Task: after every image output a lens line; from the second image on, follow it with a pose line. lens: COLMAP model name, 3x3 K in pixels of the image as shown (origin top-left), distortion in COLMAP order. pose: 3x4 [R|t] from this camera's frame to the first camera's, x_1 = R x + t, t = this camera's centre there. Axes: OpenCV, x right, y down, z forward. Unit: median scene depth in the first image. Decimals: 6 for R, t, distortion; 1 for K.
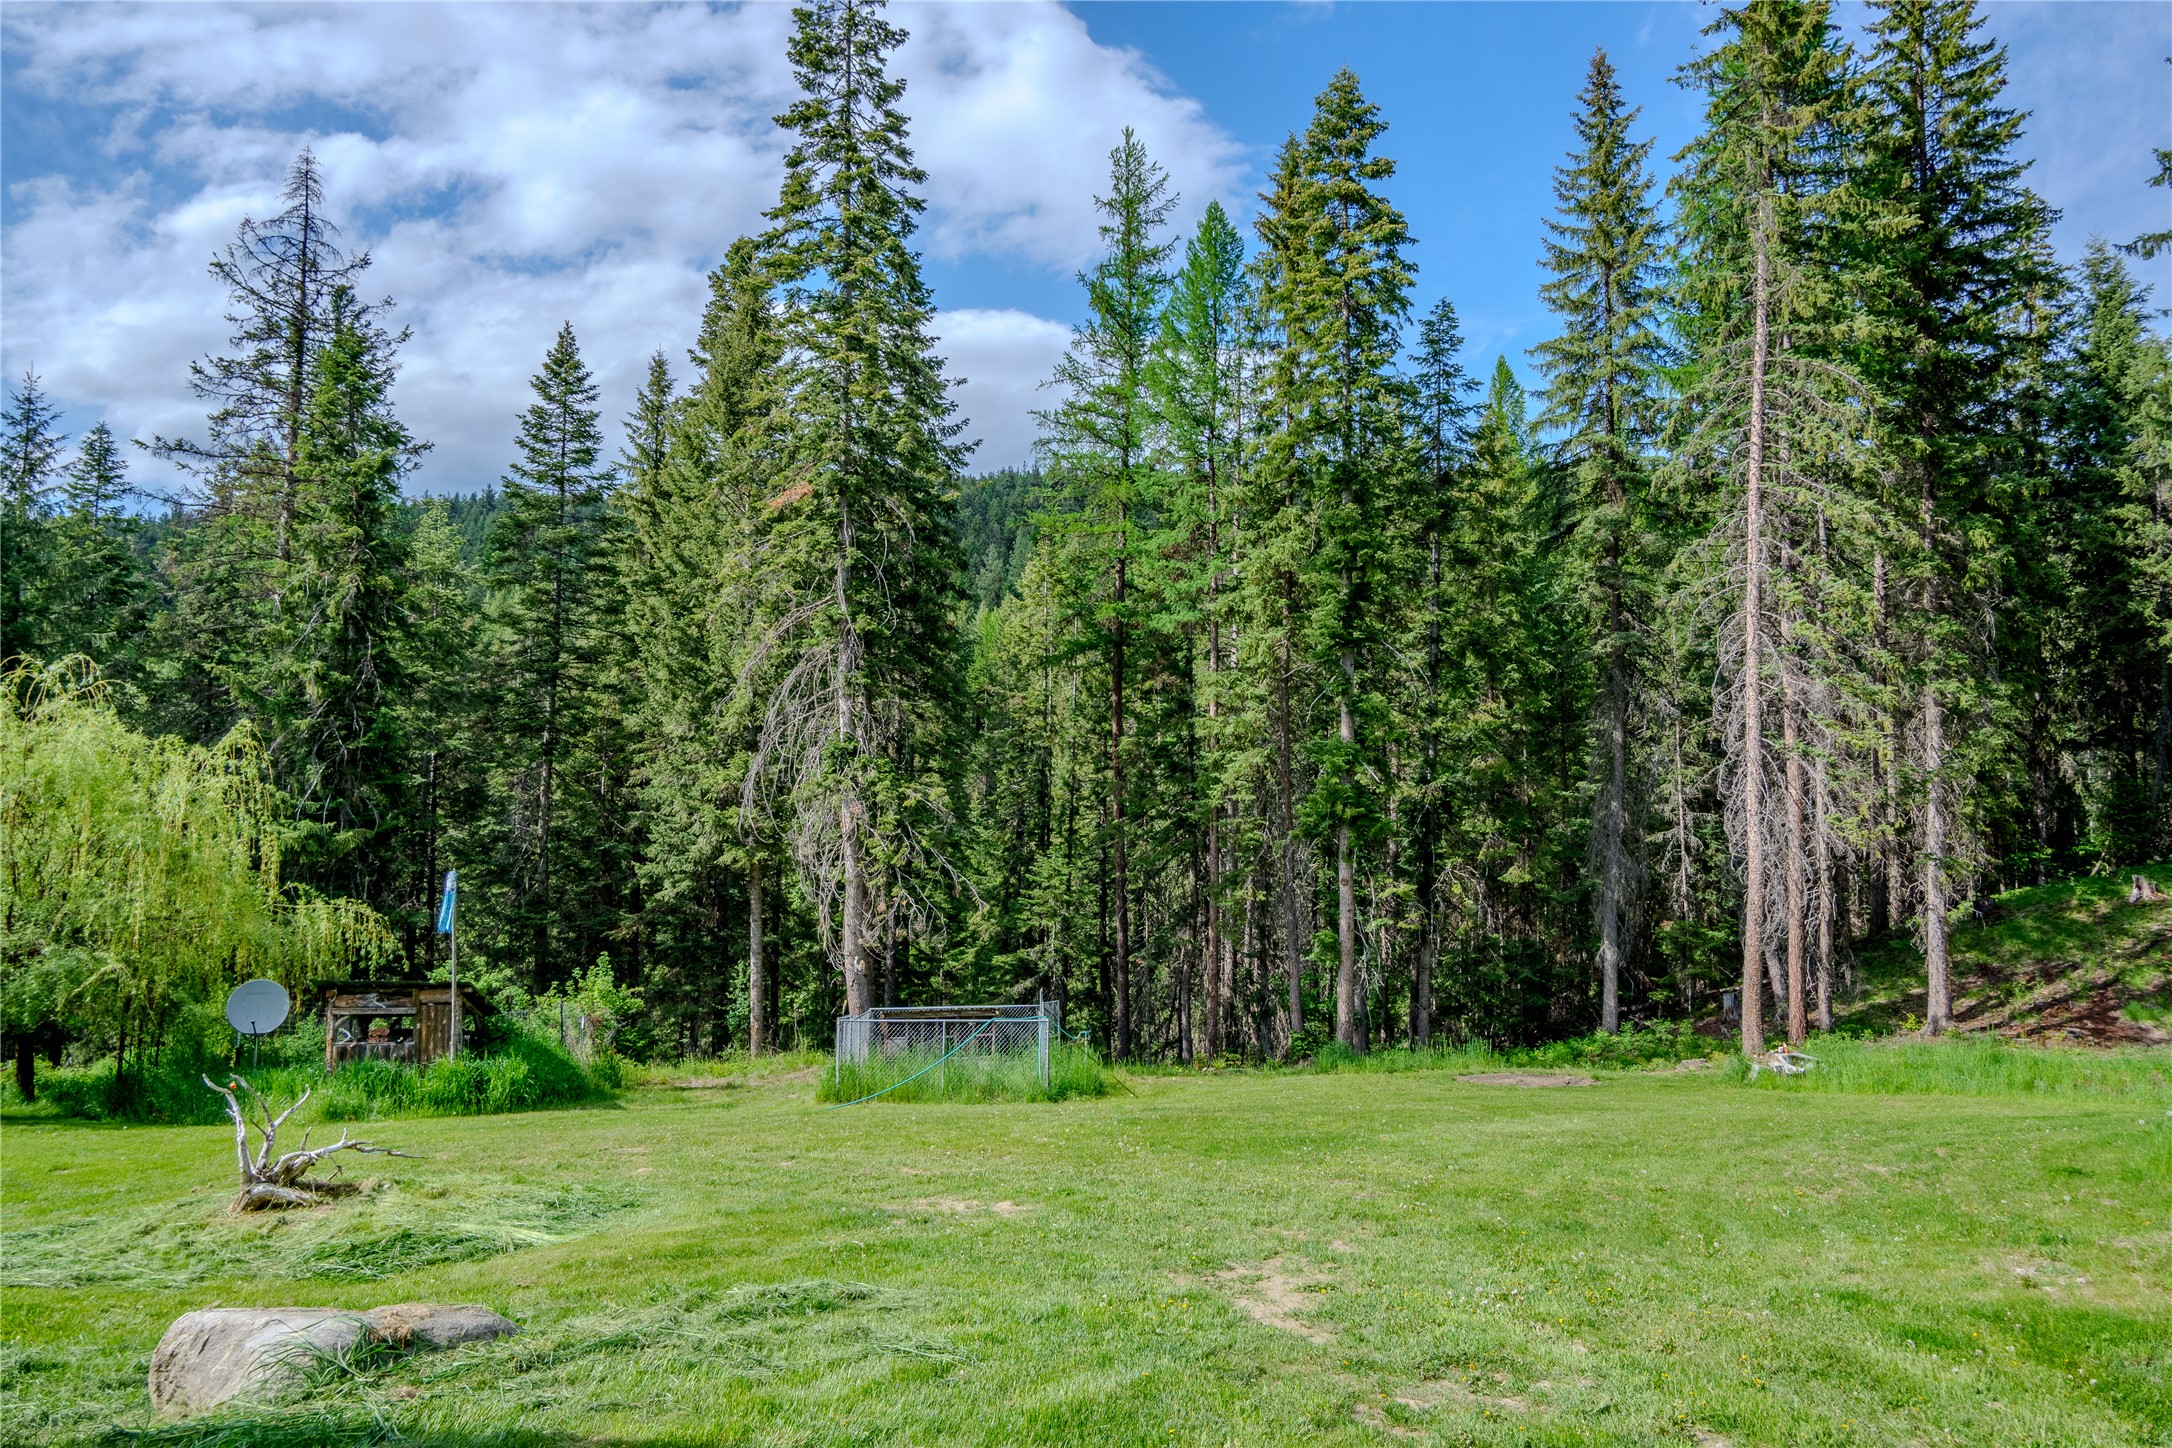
lens RADIAL K [[1436.3, 0, 1084.5], [0, 1436.3, 717.2], [0, 0, 1]] dist [-0.008148, -0.000136]
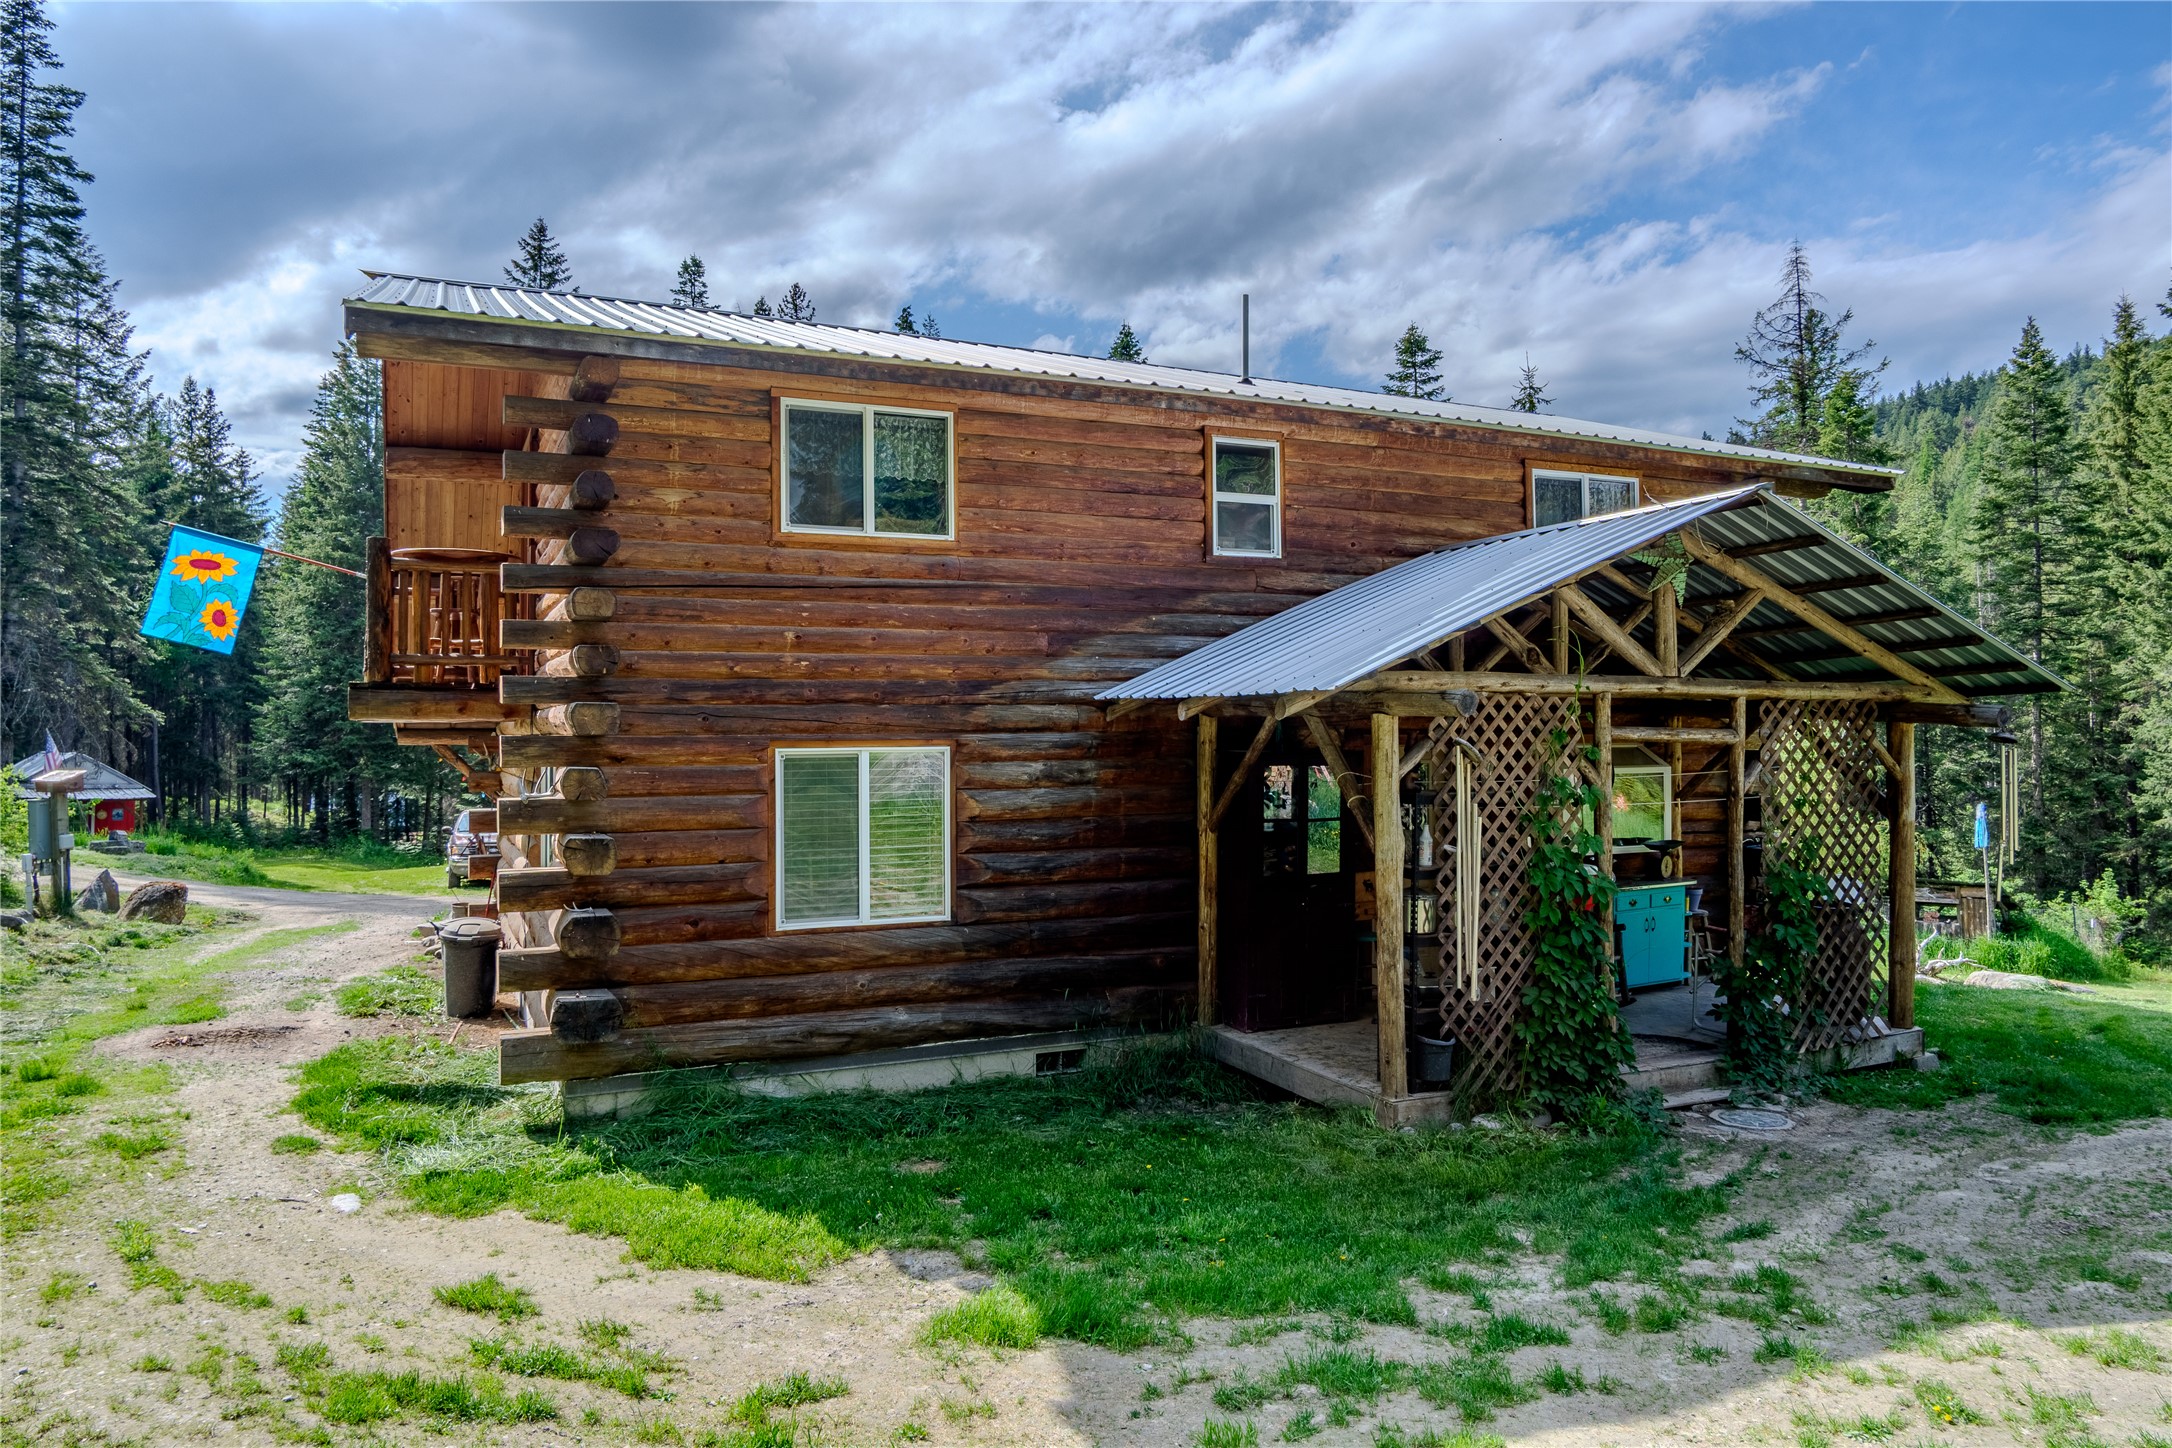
lens RADIAL K [[1436.3, 0, 1072.8], [0, 1436.3, 723.8], [0, 0, 1]] dist [-0.008148, -0.000136]
pose [[0.593456, -0.027811, -0.804386, 0.105236], [0.080097, 0.996482, 0.024641, -0.050545], [0.800871, -0.079052, 0.593596, -0.351493]]
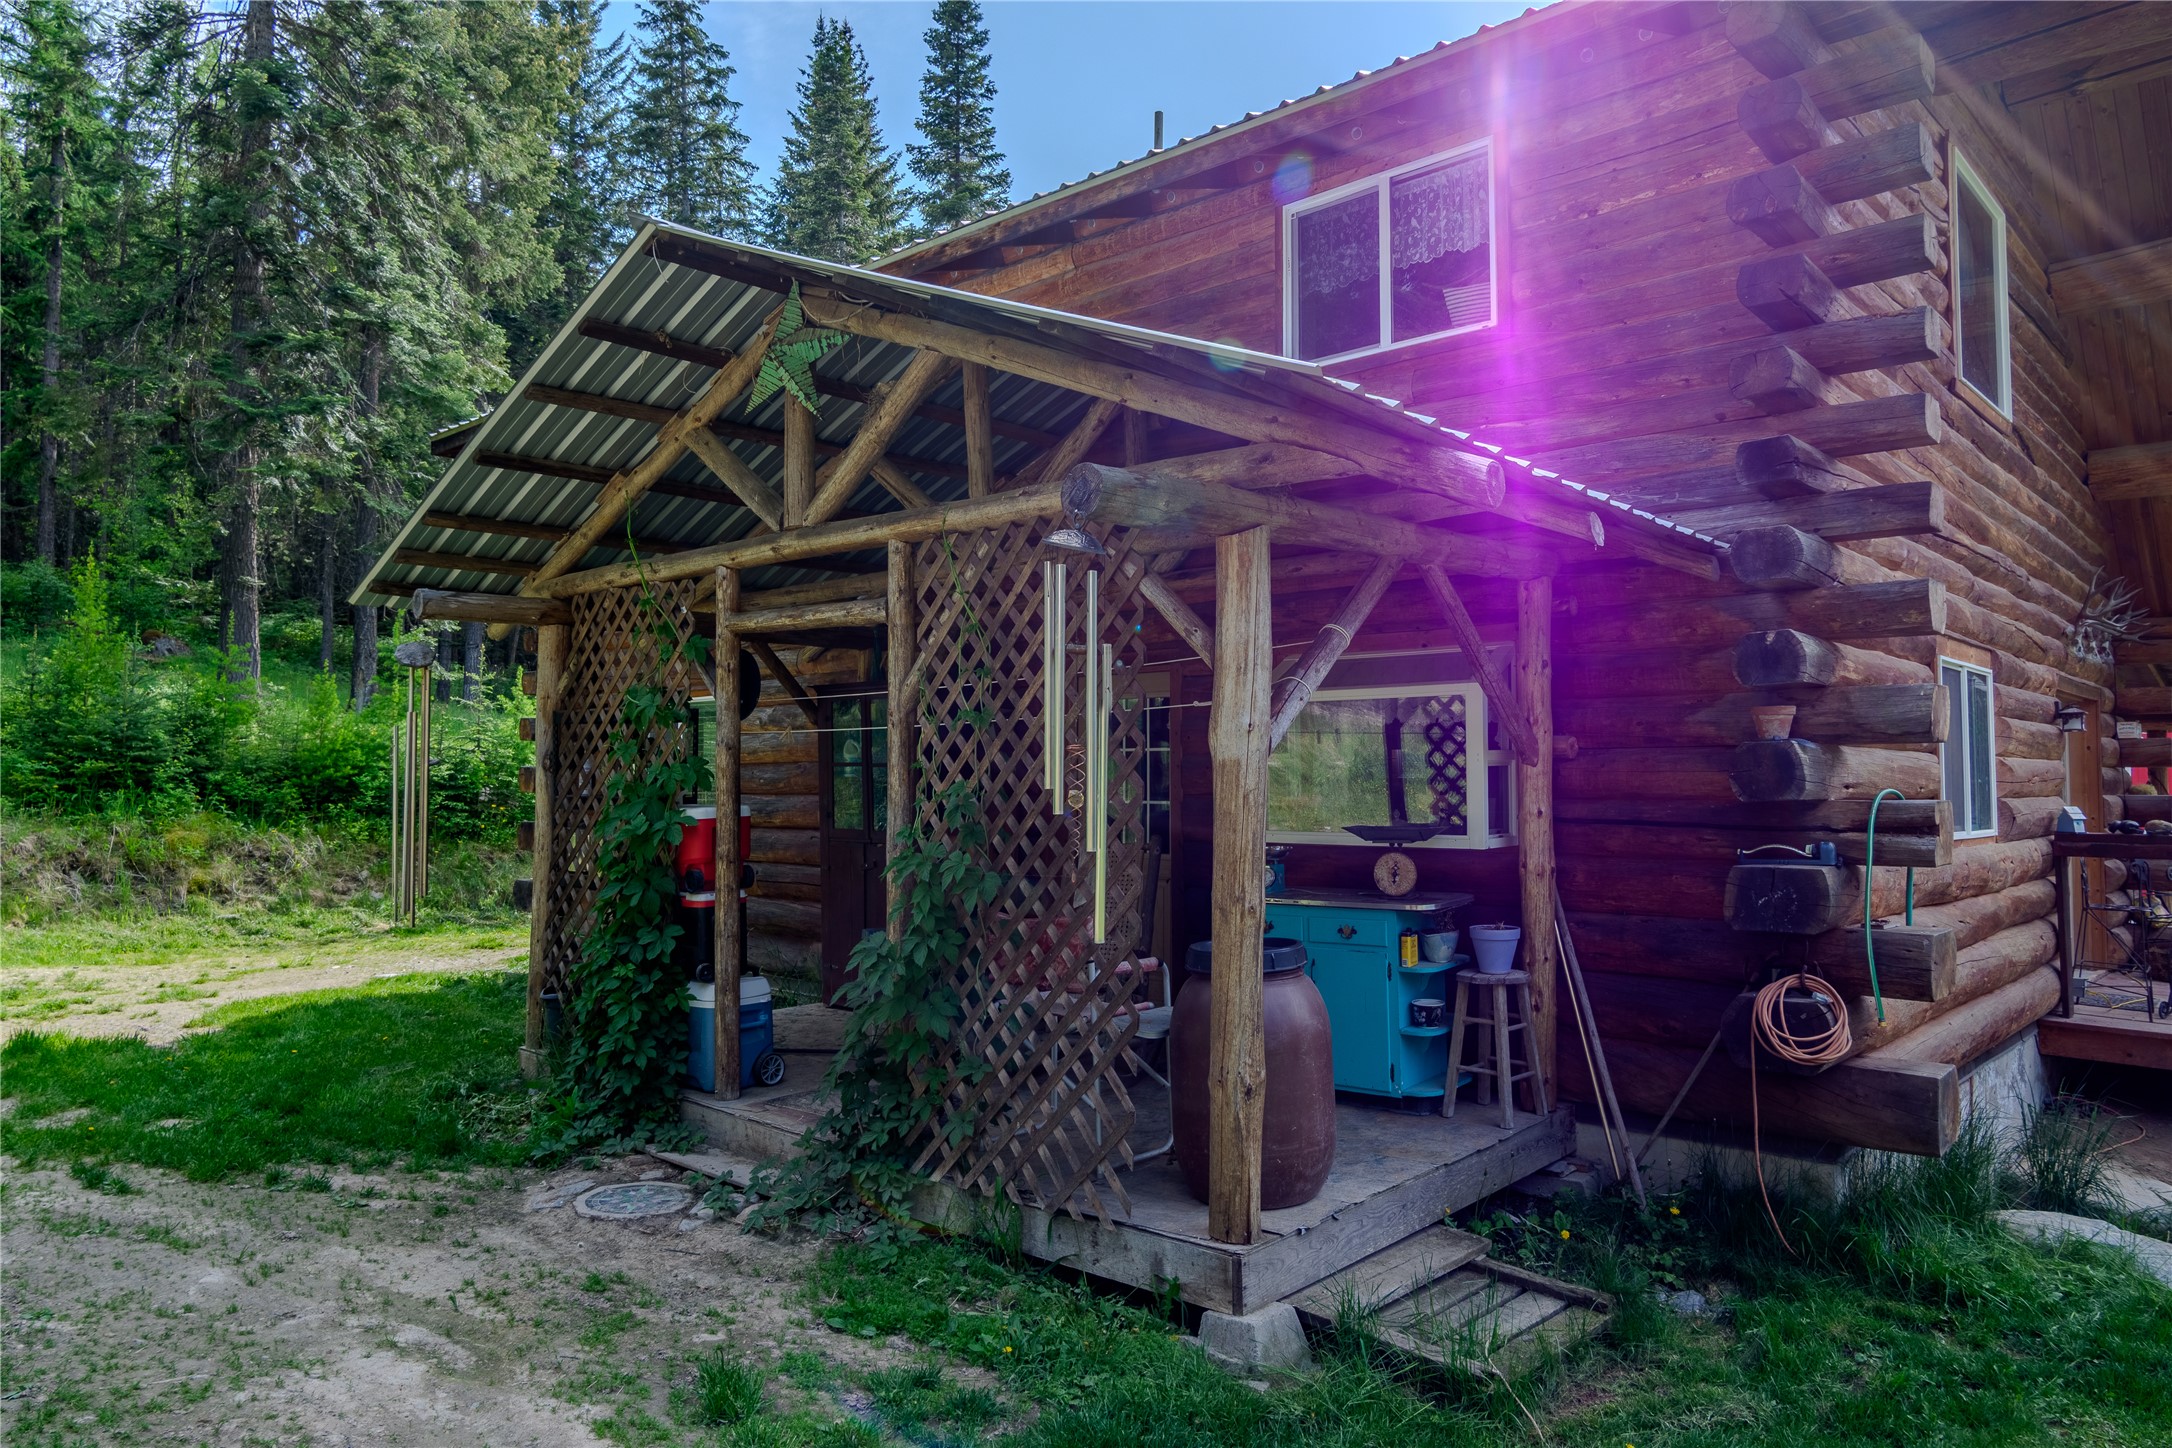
lens RADIAL K [[1436.3, 0, 1071.9], [0, 1436.3, 716.3], [0, 0, 1]] dist [-0.008148, -0.000136]
pose [[-0.524892, -0.064312, -0.848736, 0.004184], [0.050518, 0.993030, -0.106488, 0.220505], [0.849668, -0.098771, -0.517984, 1.627090]]
